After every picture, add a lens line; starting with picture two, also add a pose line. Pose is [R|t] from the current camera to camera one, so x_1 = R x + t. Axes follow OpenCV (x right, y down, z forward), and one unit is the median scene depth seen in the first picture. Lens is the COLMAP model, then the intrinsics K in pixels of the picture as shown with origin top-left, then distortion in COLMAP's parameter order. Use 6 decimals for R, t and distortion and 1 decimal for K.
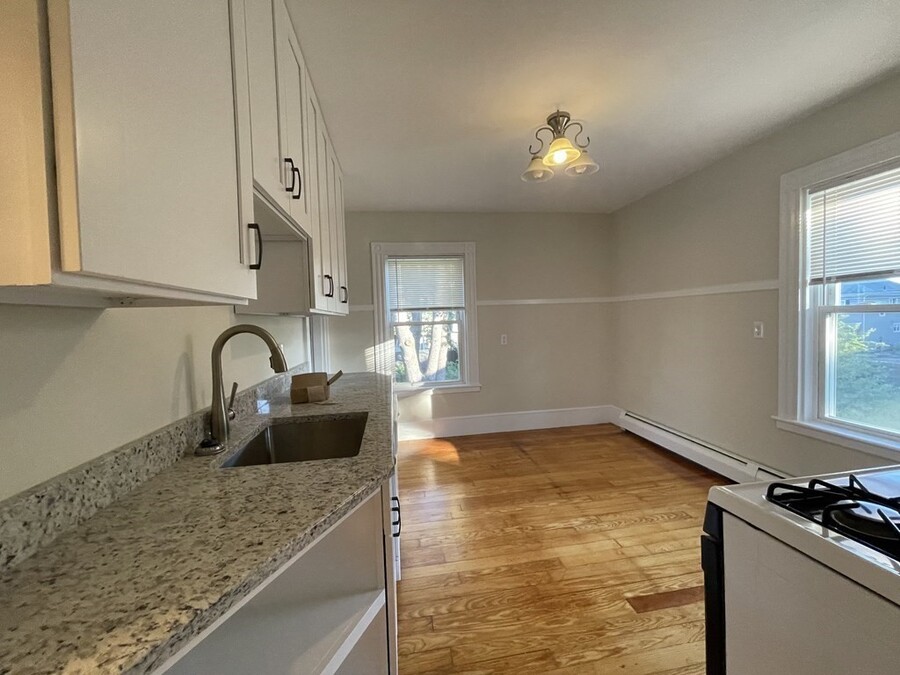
lens RADIAL K [[365.1, 0, 450.0], [0, 365.1, 335.4], [0, 0, 1]] dist [-0.001920, 0.000161]
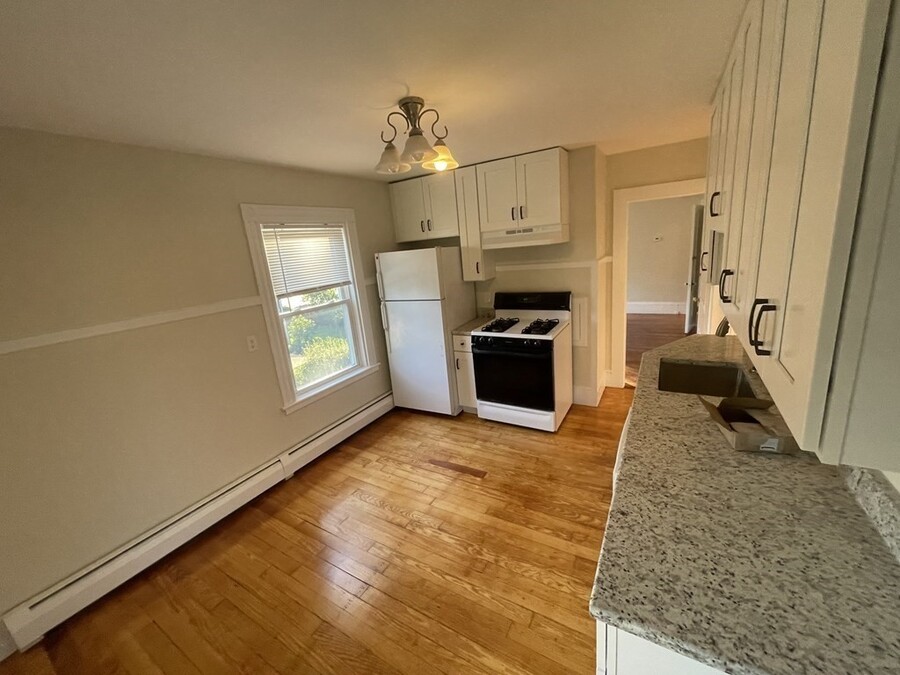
lens RADIAL K [[365.1, 0, 450.0], [0, 365.1, 335.4], [0, 0, 1]] dist [-0.001920, 0.000161]
pose [[-0.765552, -0.051069, 0.641344, -0.335294], [0.147881, 0.956187, 0.252660, -0.260210], [-0.626149, 0.288266, -0.724459, 1.639329]]
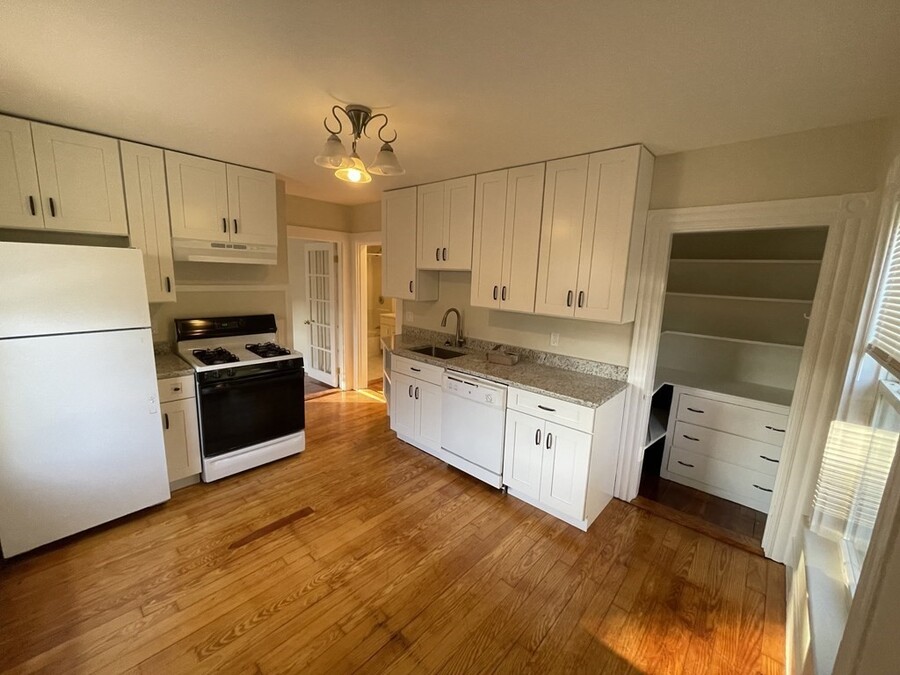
lens RADIAL K [[365.1, 0, 450.0], [0, 365.1, 335.4], [0, 0, 1]] dist [-0.001920, 0.000161]
pose [[-0.778529, 0.113136, -0.617327, 0.693269], [-0.037483, 0.973480, 0.225678, -0.261509], [0.626488, 0.198837, -0.753642, 1.814746]]
